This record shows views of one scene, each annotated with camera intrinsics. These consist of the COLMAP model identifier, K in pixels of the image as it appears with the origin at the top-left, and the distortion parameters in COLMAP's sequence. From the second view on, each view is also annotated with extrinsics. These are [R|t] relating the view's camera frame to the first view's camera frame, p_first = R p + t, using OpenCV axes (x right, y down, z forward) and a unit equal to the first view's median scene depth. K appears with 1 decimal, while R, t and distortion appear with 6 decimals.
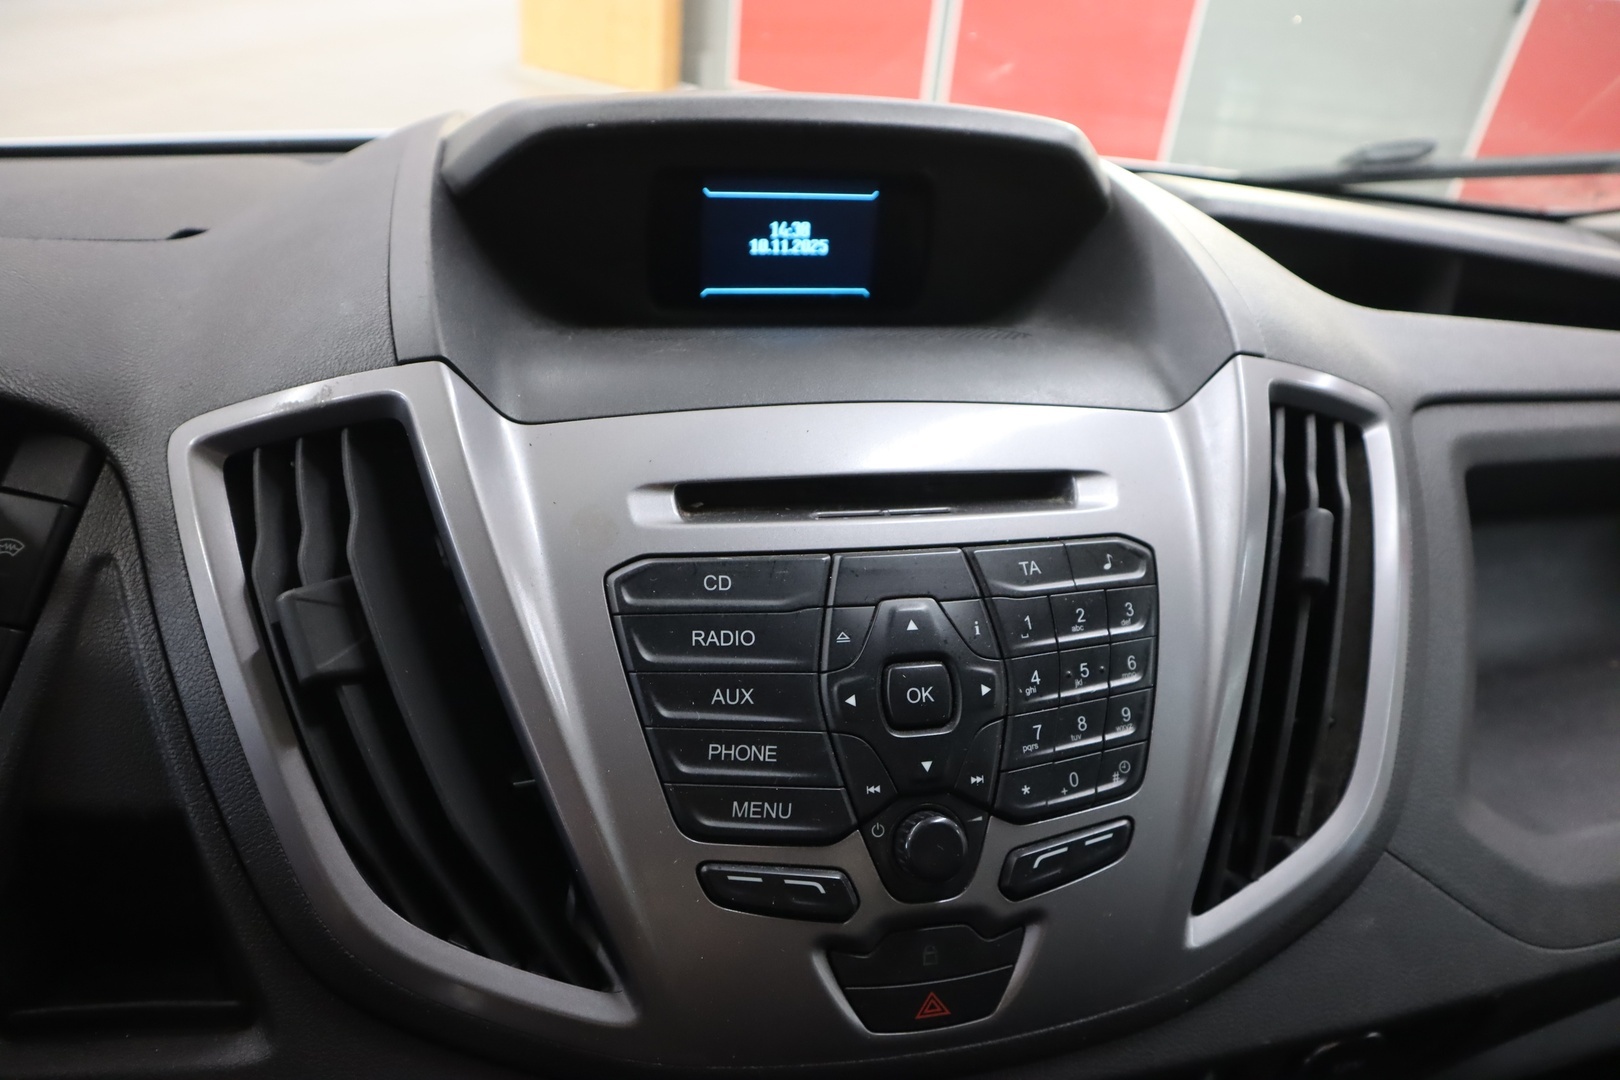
lens RADIAL K [[1128.7, 0, 813.3], [0, 1128.7, 538.6], [0, 0, 1]] dist [-0.123257, 0.080016]
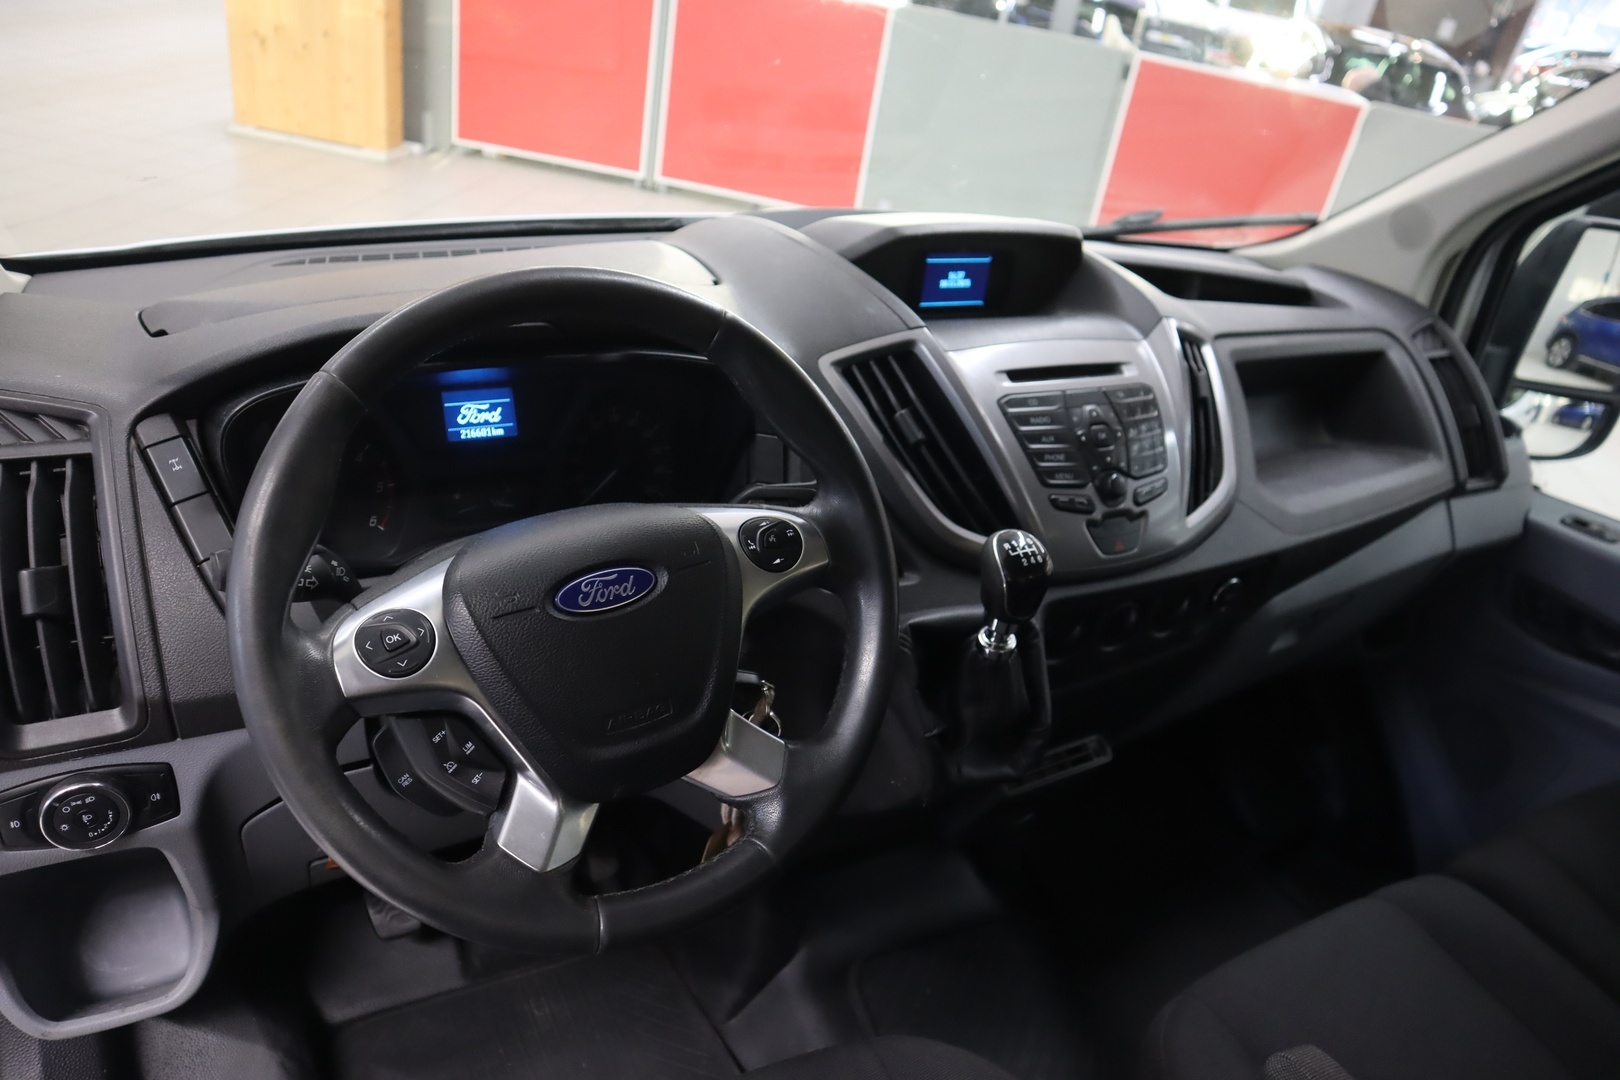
lens RADIAL K [[1128.7, 0, 813.3], [0, 1128.7, 538.6], [0, 0, 1]] dist [-0.123257, 0.080016]
pose [[0.955557, -0.102342, 0.276471, -1.261071], [0.110793, 0.993729, -0.015076, 0.319659], [-0.273194, 0.045037, 0.960904, -1.352592]]
